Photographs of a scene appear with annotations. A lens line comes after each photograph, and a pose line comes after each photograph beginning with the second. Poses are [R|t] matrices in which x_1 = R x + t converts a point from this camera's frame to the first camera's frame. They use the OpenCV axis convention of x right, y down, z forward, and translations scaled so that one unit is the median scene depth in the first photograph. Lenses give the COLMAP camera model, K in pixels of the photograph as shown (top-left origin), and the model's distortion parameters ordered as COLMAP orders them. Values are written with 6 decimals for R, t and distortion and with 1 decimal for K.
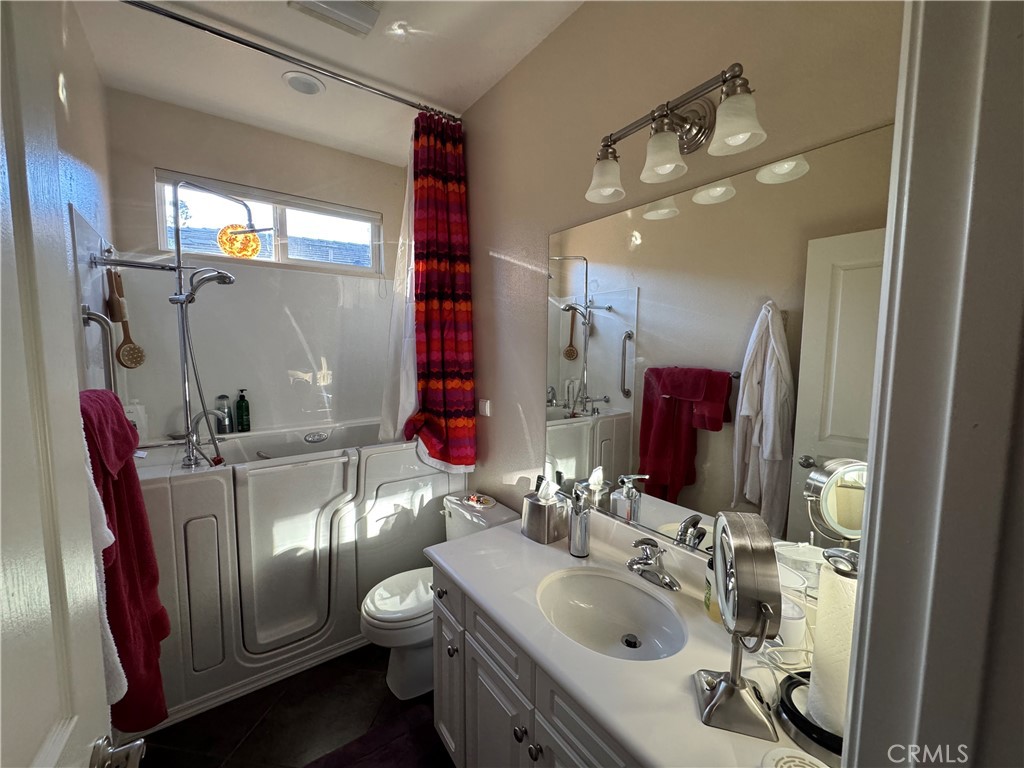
lens RADIAL K [[407.4, 0, 511.4], [0, 407.4, 386.2], [0, 0, 1]] dist [-0.004233, -0.000882]
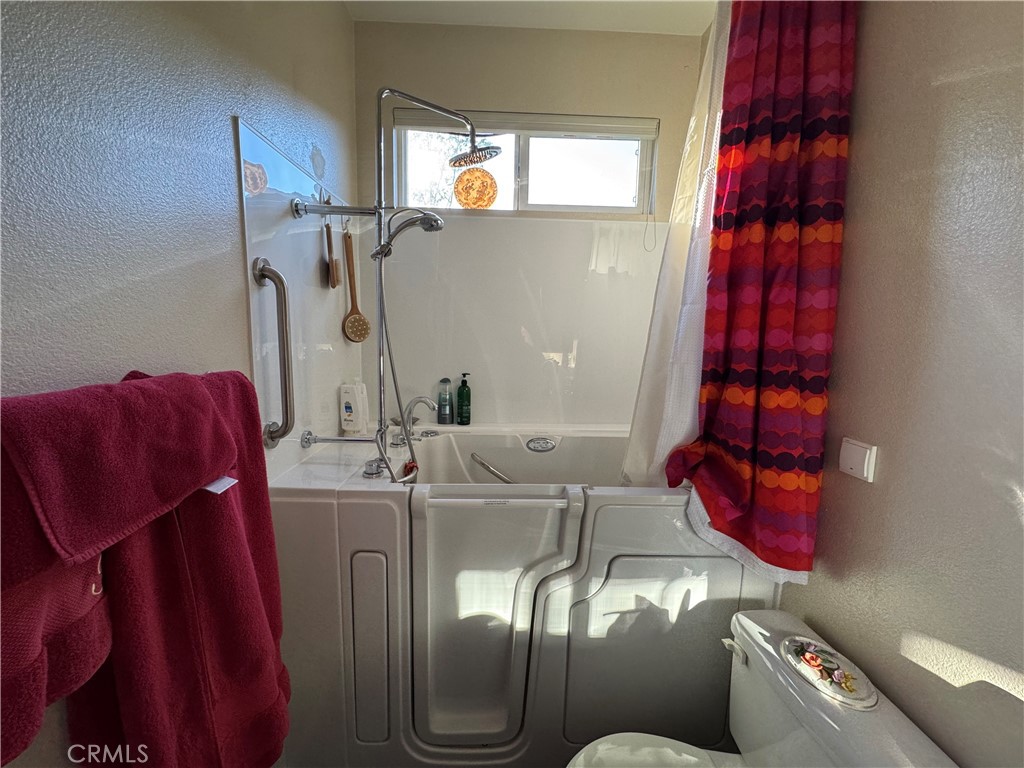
lens RADIAL K [[407.4, 0, 512.1], [0, 407.4, 383.4], [0, 0, 1]] dist [-0.004233, -0.000882]
pose [[0.816966, 0.092553, -0.569210, -0.131339], [-0.072743, 0.995692, 0.057494, -0.028170], [0.572079, -0.005564, 0.820180, 0.427618]]
